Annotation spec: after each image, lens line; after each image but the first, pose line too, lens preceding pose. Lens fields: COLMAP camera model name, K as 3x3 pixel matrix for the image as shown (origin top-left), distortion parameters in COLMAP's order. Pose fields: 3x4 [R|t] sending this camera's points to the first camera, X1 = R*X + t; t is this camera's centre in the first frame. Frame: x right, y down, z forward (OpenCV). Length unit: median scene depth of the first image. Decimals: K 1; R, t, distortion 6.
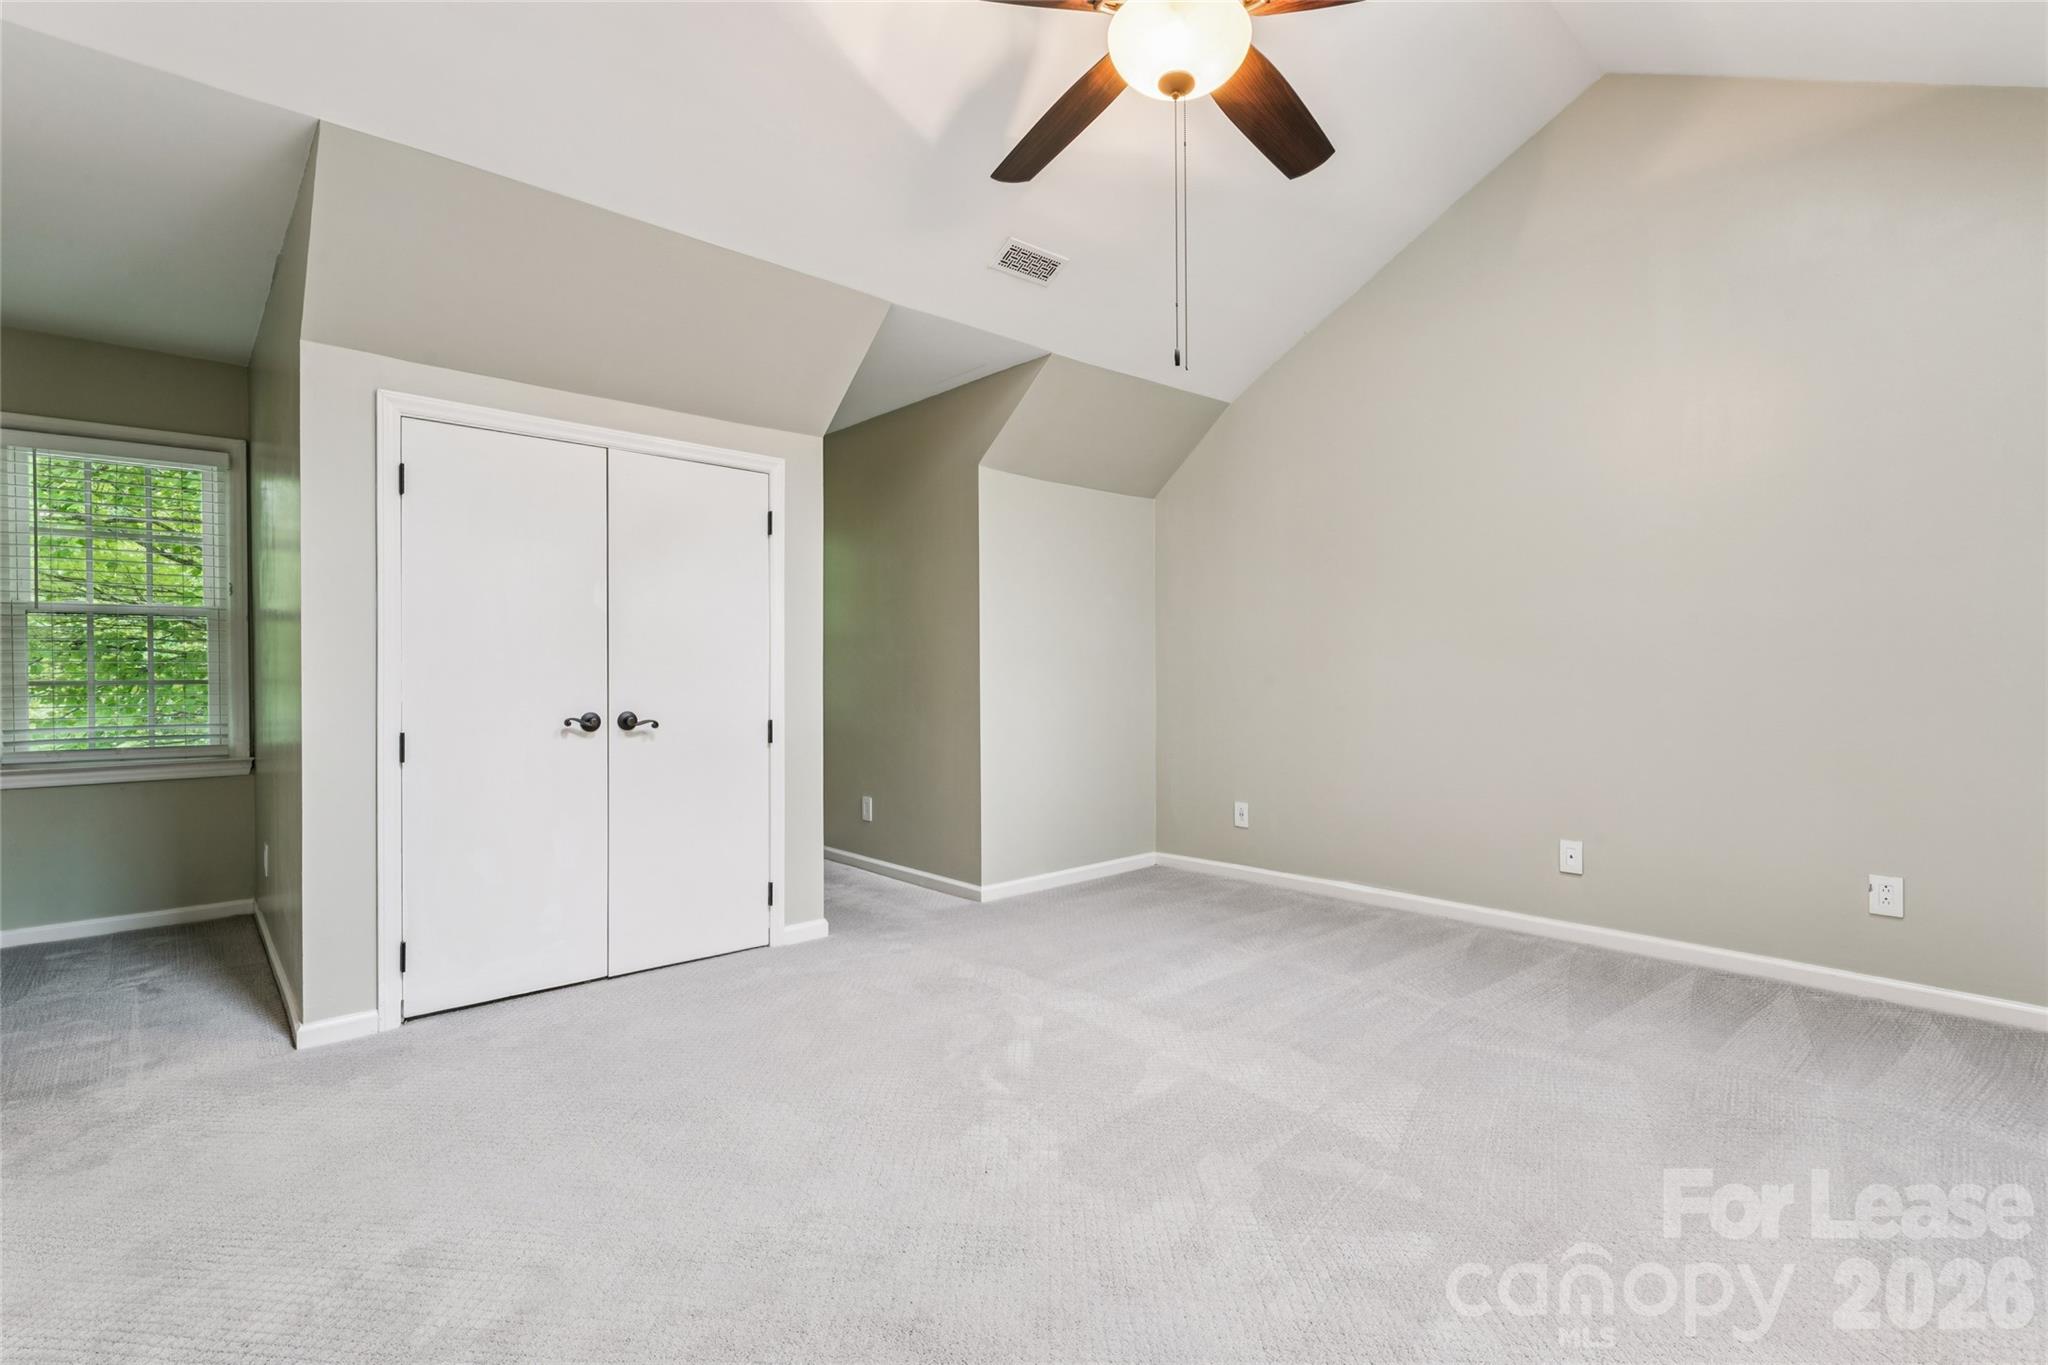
lens RADIAL K [[942.4, 0, 1031.7], [0, 942.4, 688.5], [0, 0, 1]] dist [-0.000071, 0.000049]
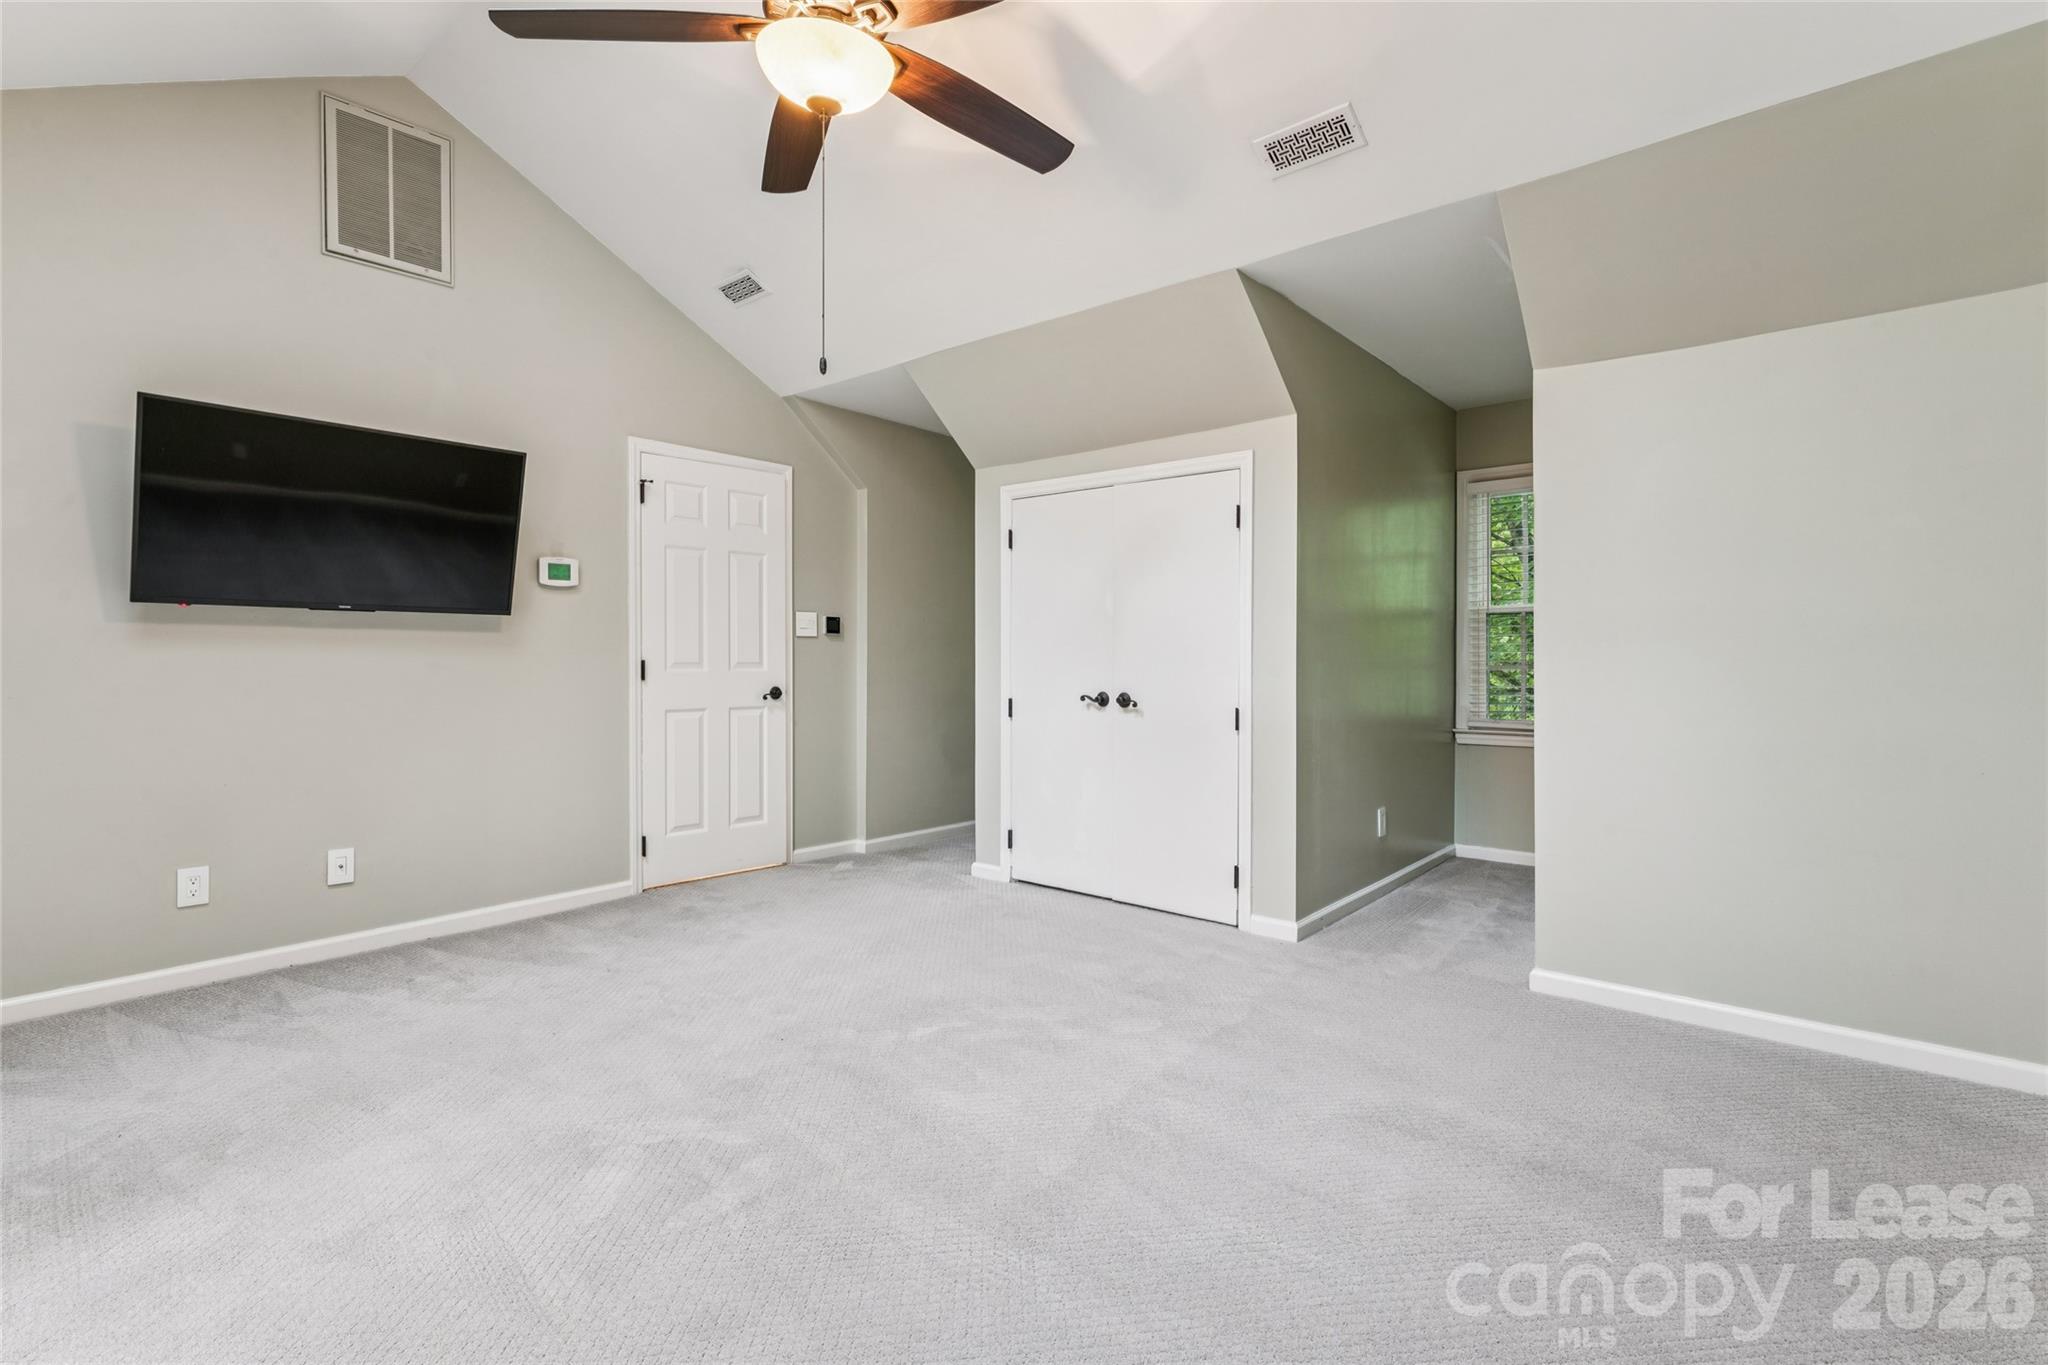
lens RADIAL K [[942.4, 0, 1026.5], [0, 942.4, 663.1], [0, 0, 1]] dist [-0.000071, 0.000049]
pose [[0.126411, 0.005138, -0.991965, 0.714445], [-0.017640, 0.999840, 0.002930, -0.014220], [0.991821, 0.017127, 0.126482, 0.640743]]
